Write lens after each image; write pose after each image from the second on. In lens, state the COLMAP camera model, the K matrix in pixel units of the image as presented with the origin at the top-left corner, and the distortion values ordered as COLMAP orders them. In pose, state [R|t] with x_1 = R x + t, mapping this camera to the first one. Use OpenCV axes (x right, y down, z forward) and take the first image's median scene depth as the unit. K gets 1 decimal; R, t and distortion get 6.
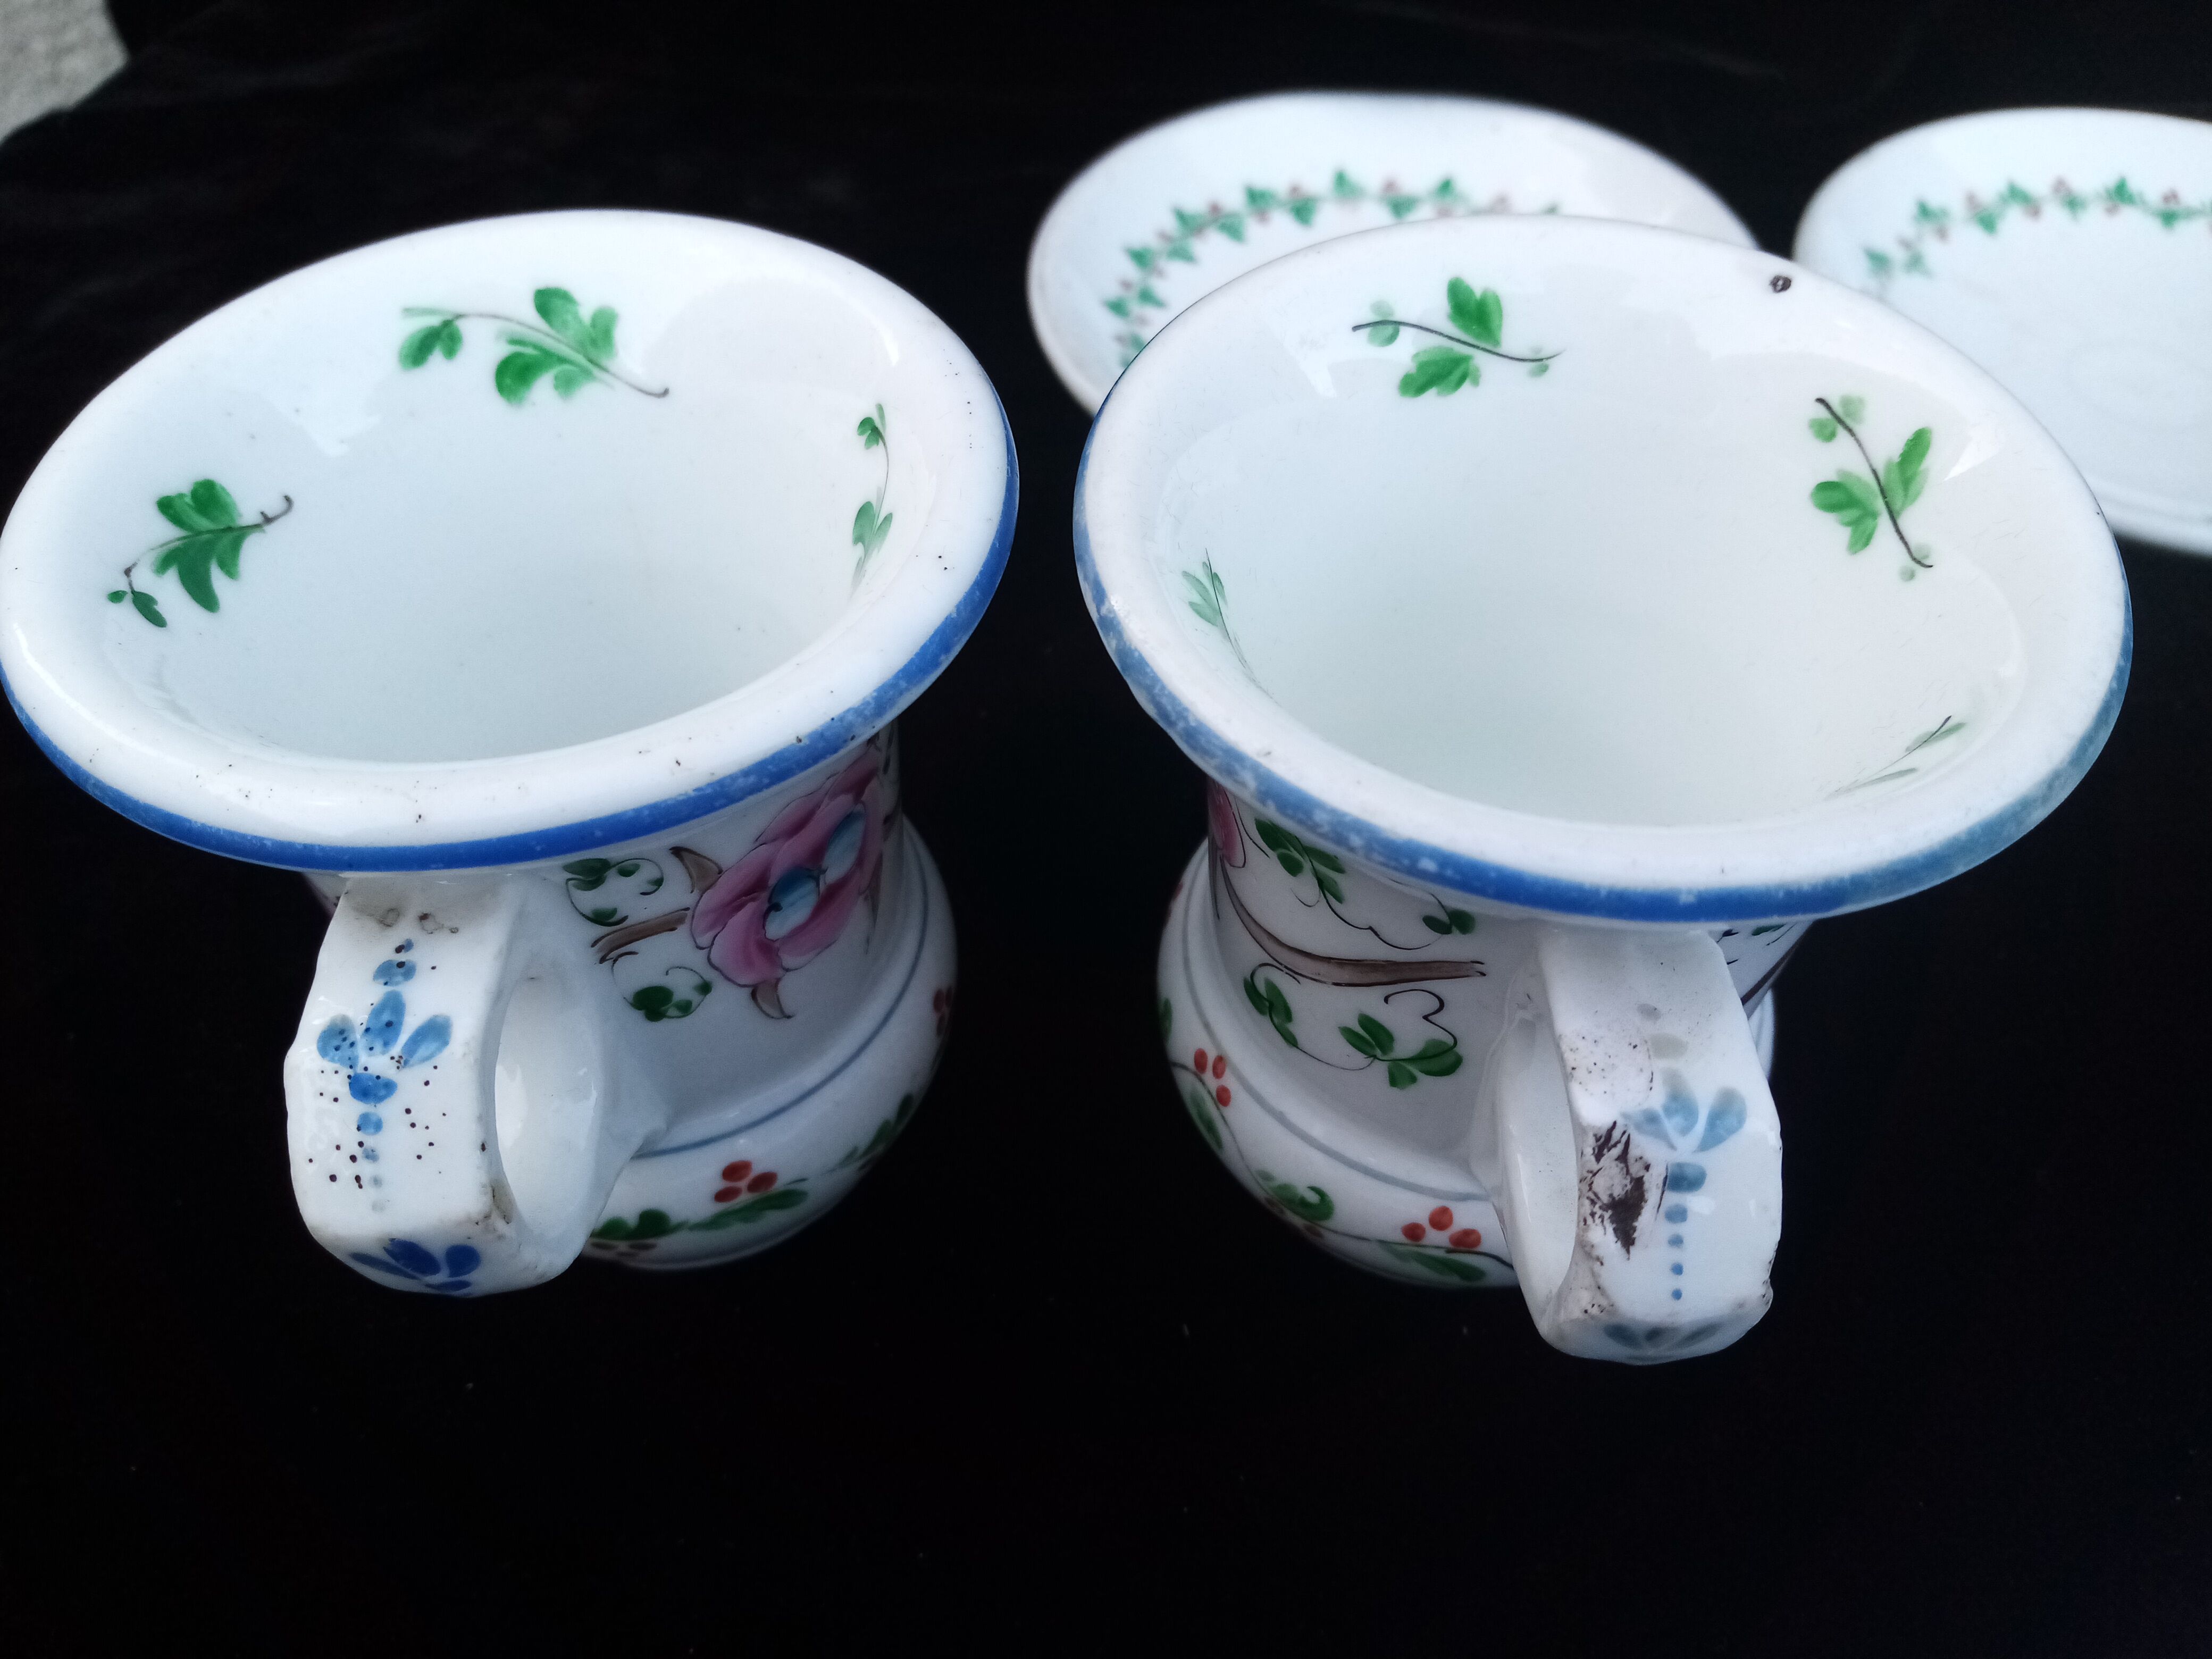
lens RADIAL K [[1801.3, 0, 1127.4], [0, 1801.3, 821.5], [0, 0, 1]] dist [0.018269, -0.051318]
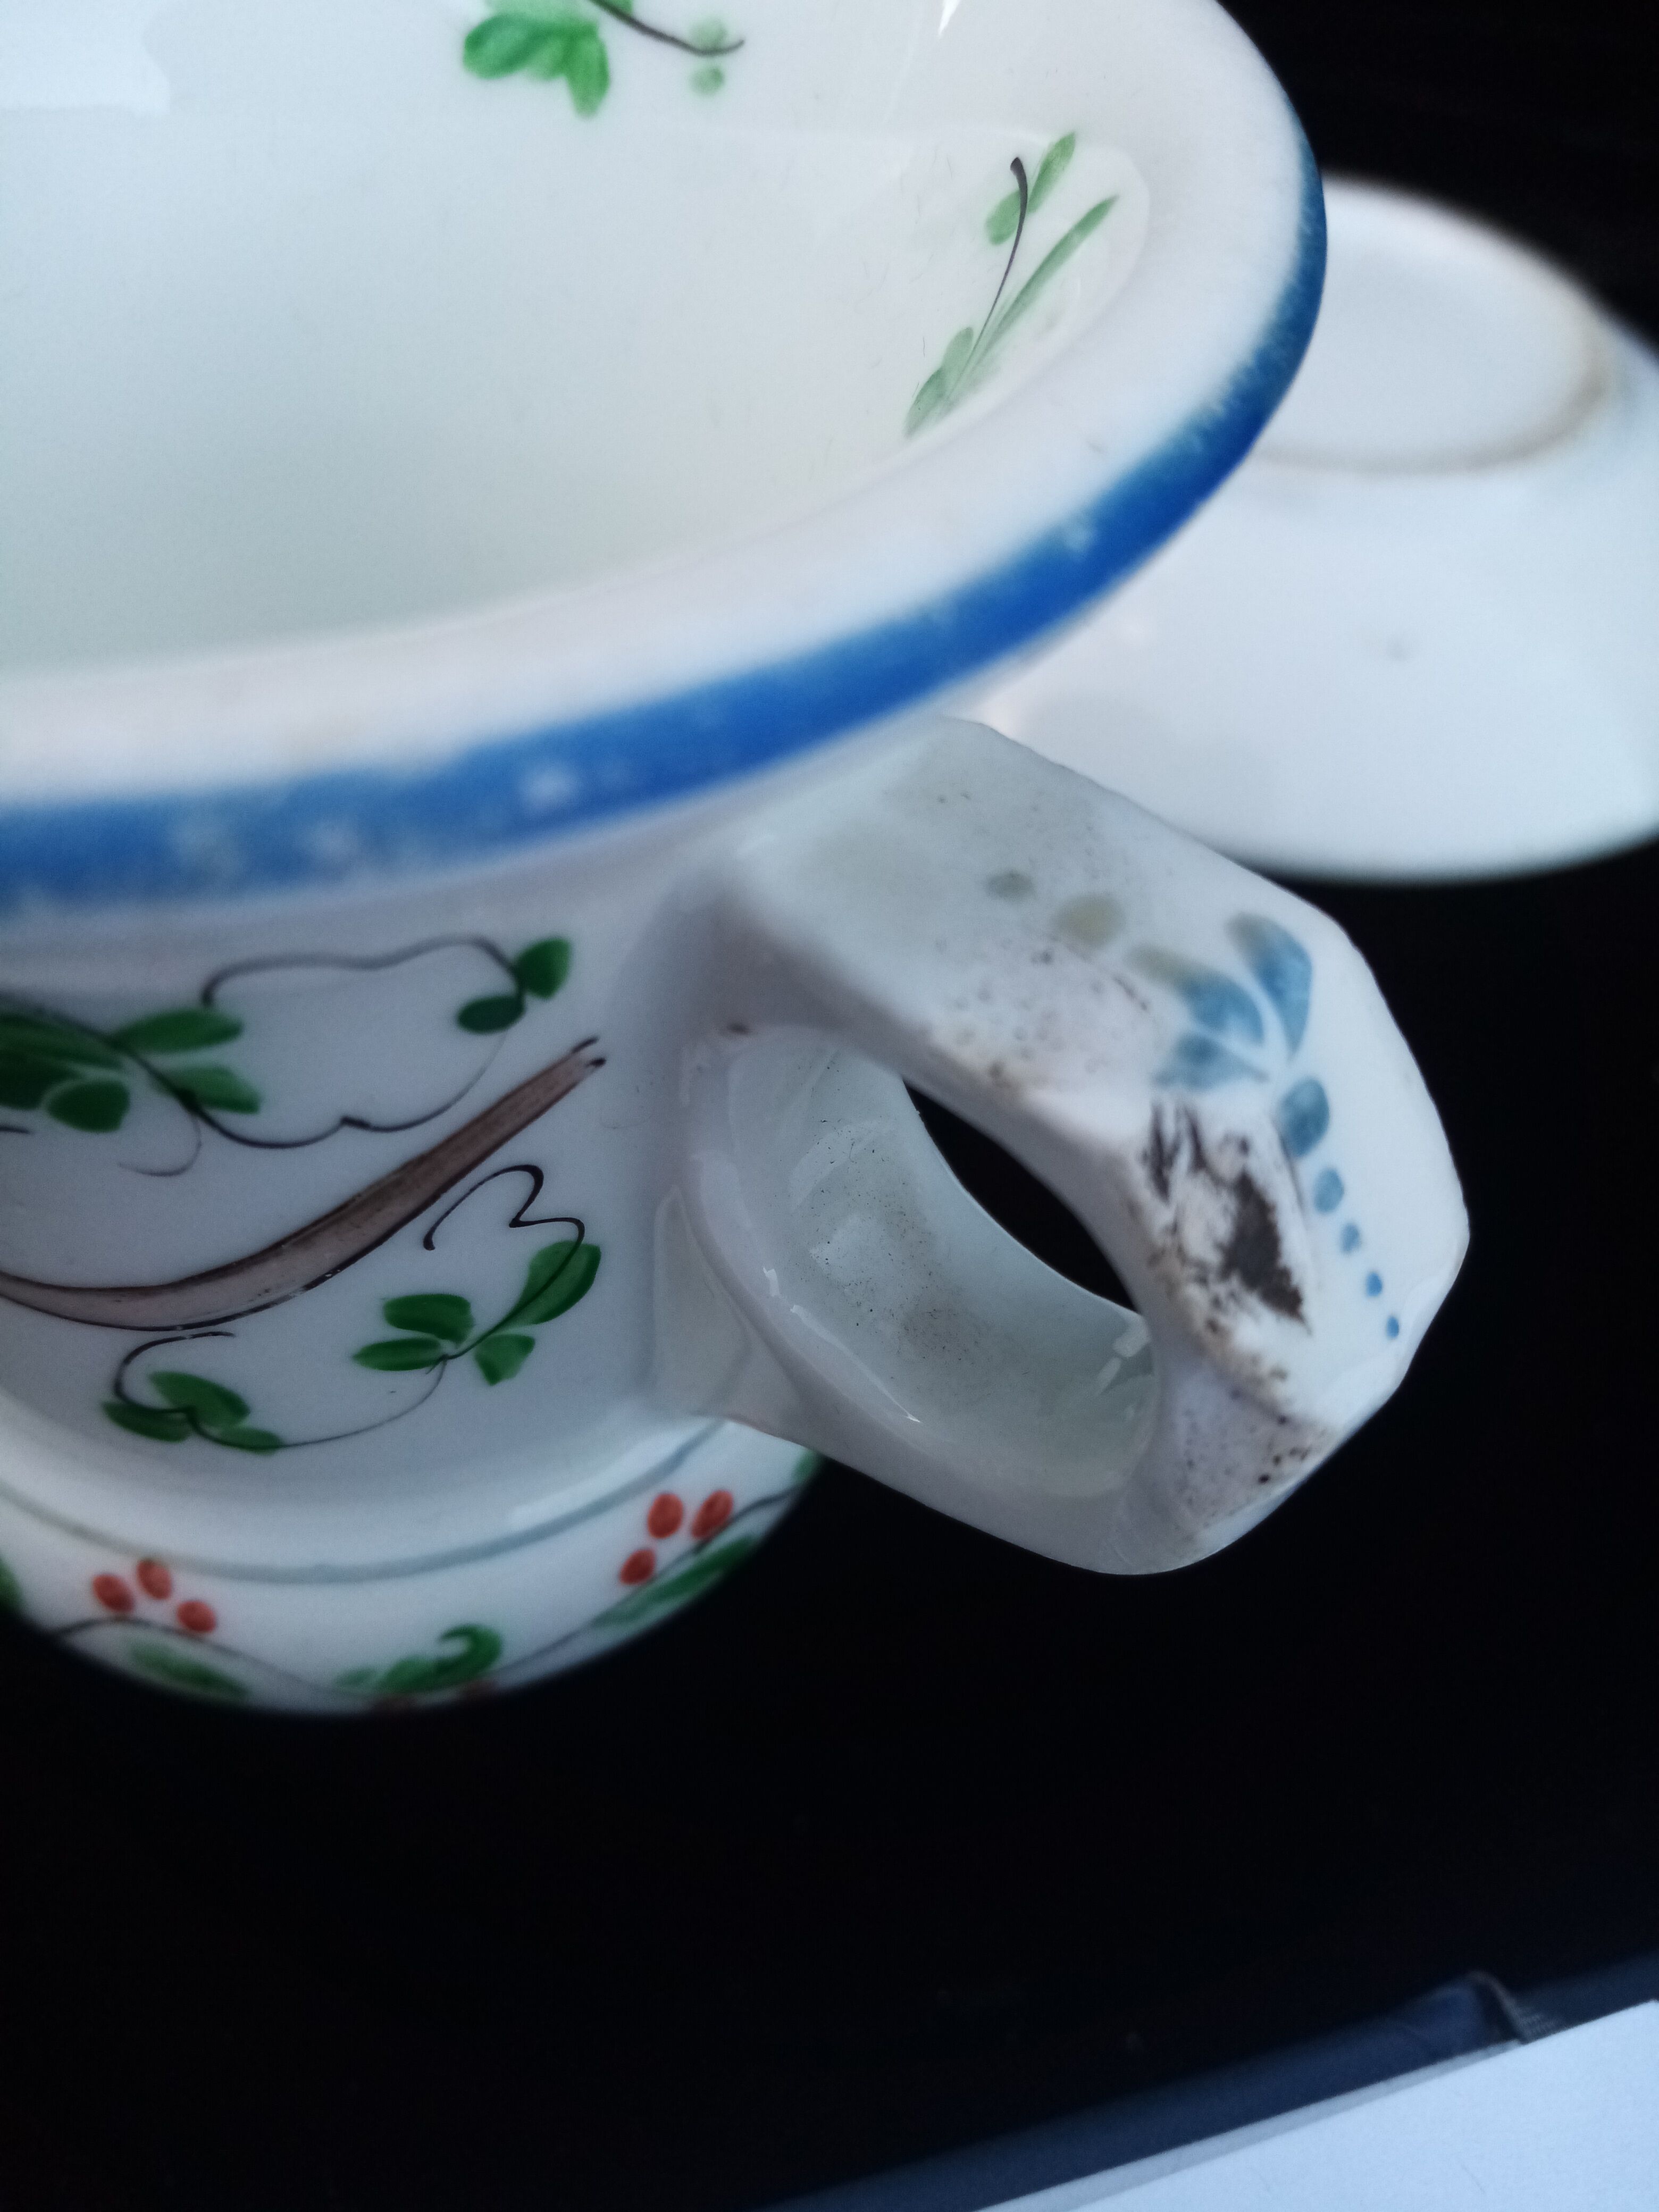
lens RADIAL K [[1866.9, 0, 842.6], [0, 1866.9, 1091.1], [0, 0, 1]] dist [-0.027127, -0.012607]
pose [[0.659967, -0.558764, 0.502222, -0.006510], [0.531977, 0.819586, 0.212790, 0.020286], [-0.530513, 0.126736, 0.838149, 0.517543]]
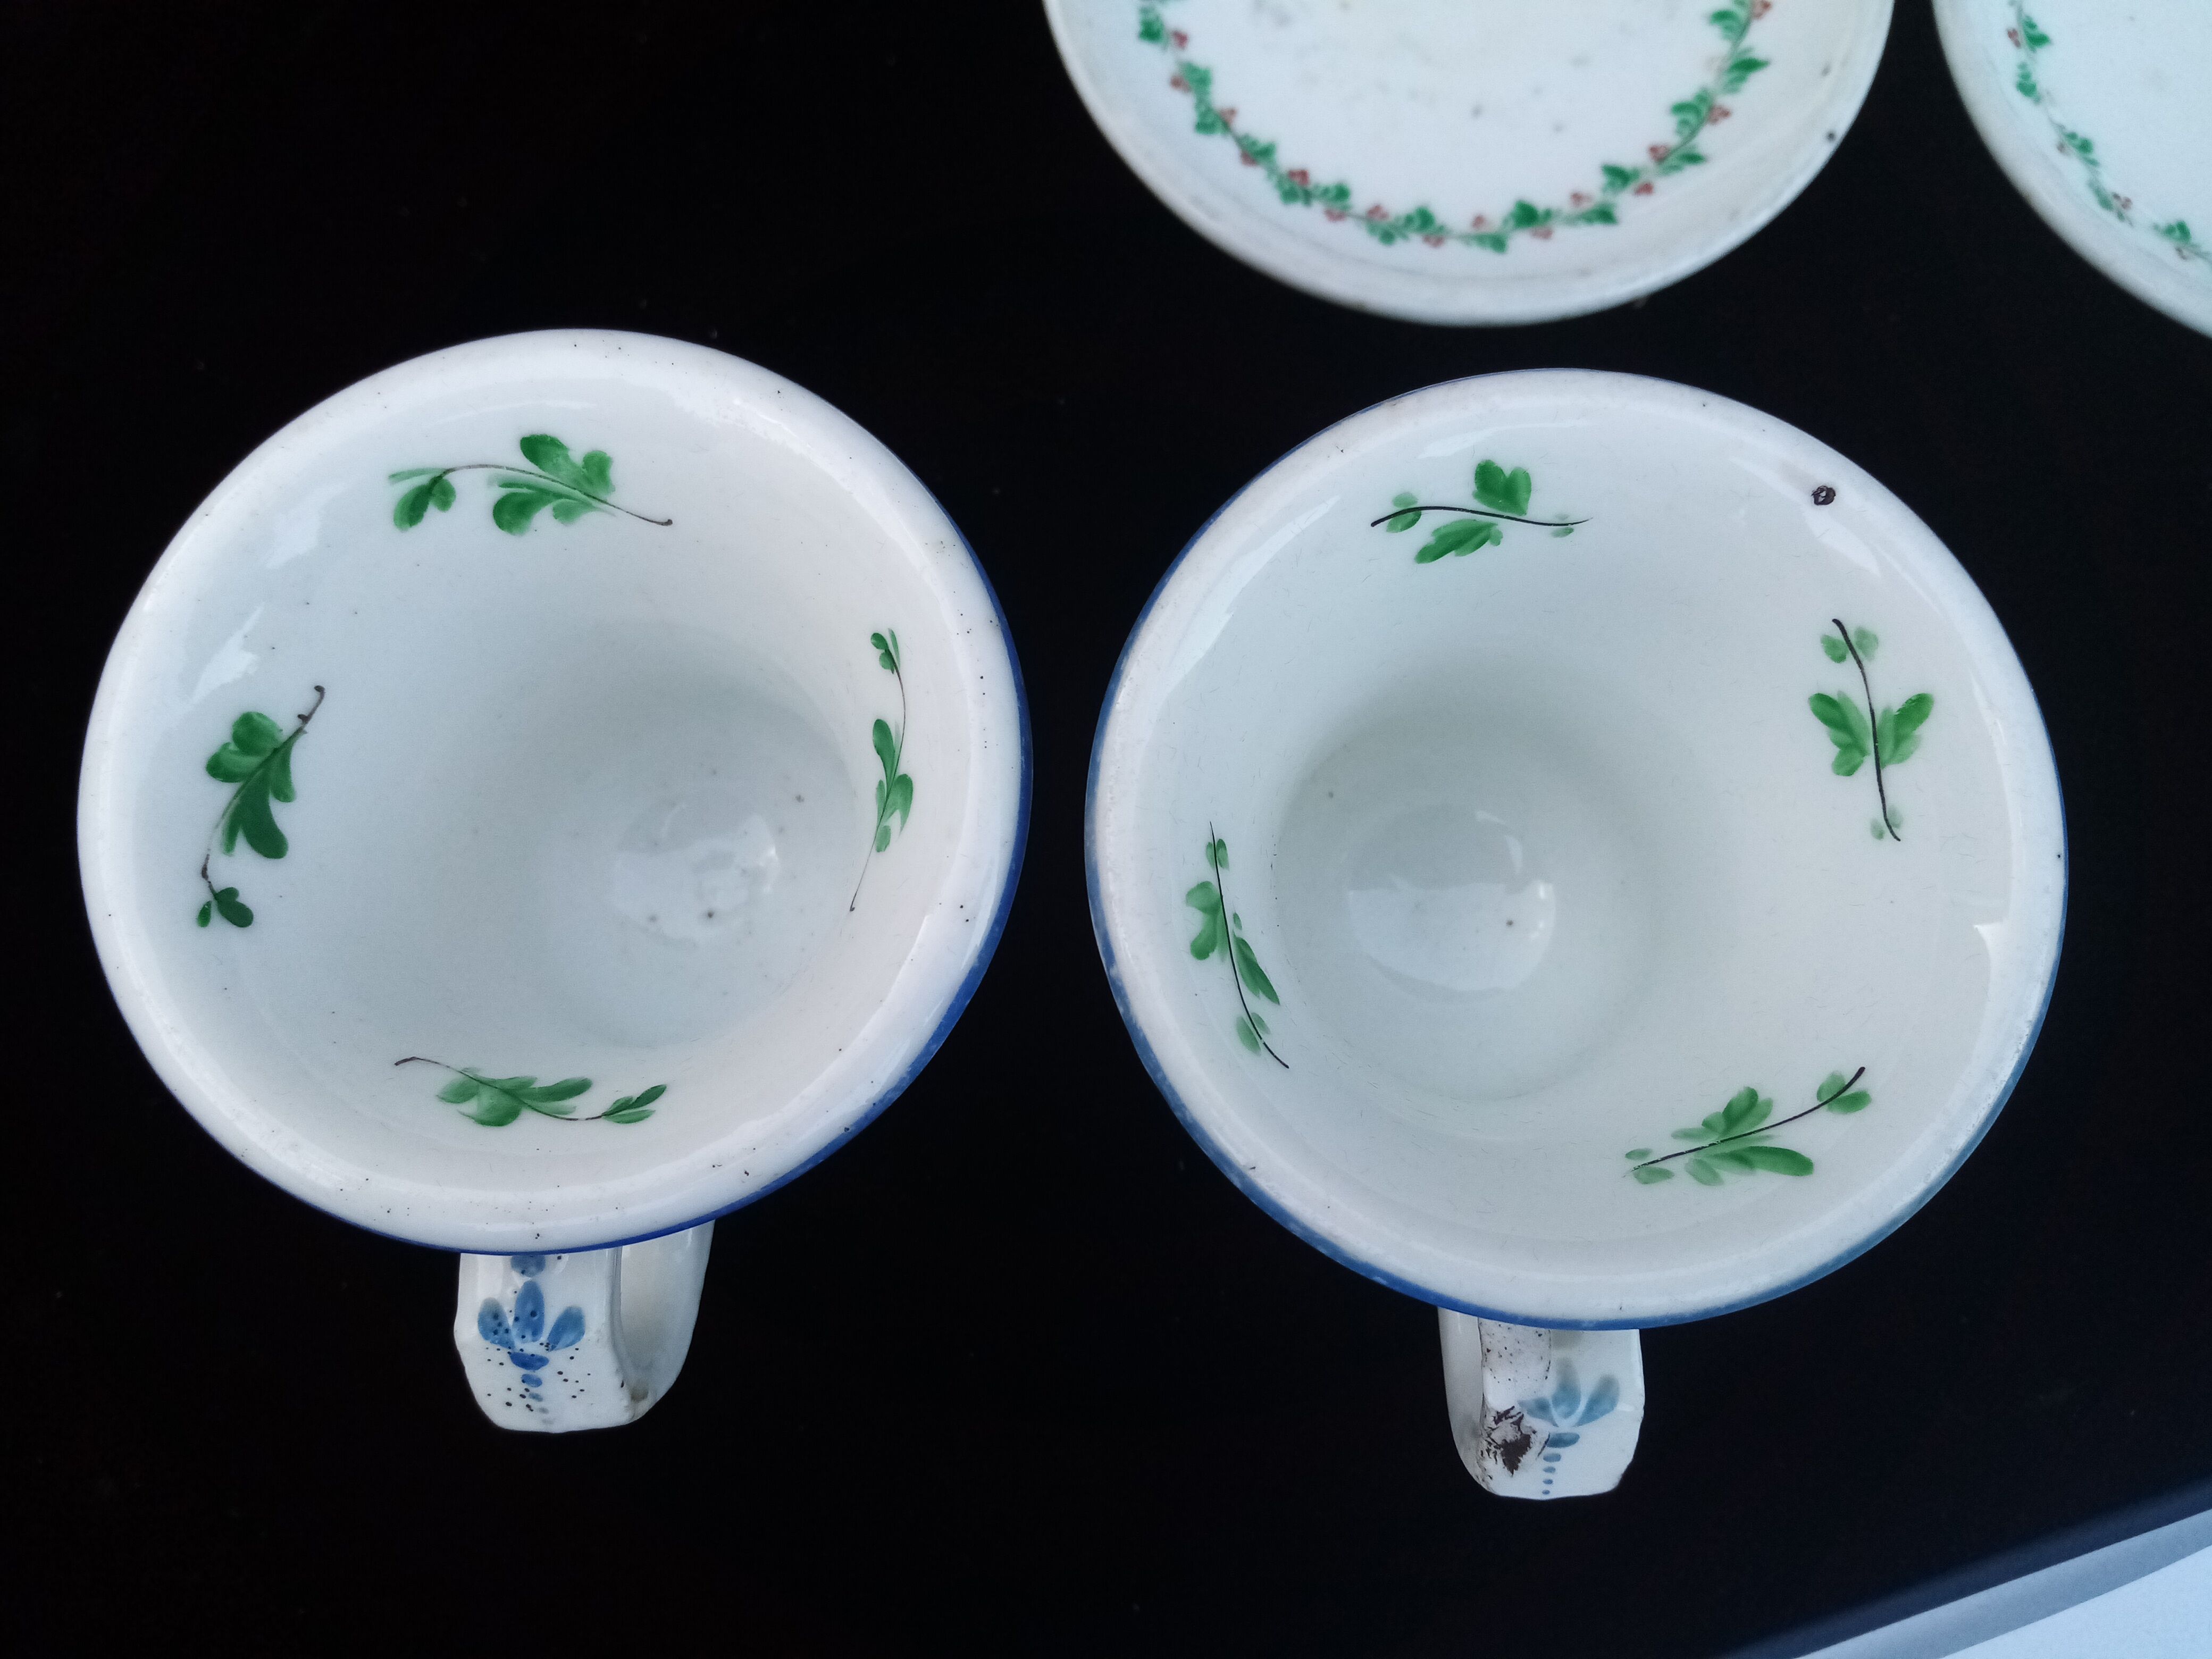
lens RADIAL K [[1801.3, 0, 1130.5], [0, 1801.3, 765.3], [0, 0, 1]] dist [0.018269, -0.051318]
pose [[0.999891, 0.013464, -0.005992, 0.002333], [-0.008644, 0.865119, 0.501492, -0.675393], [0.011935, -0.501386, 0.865141, 0.099247]]
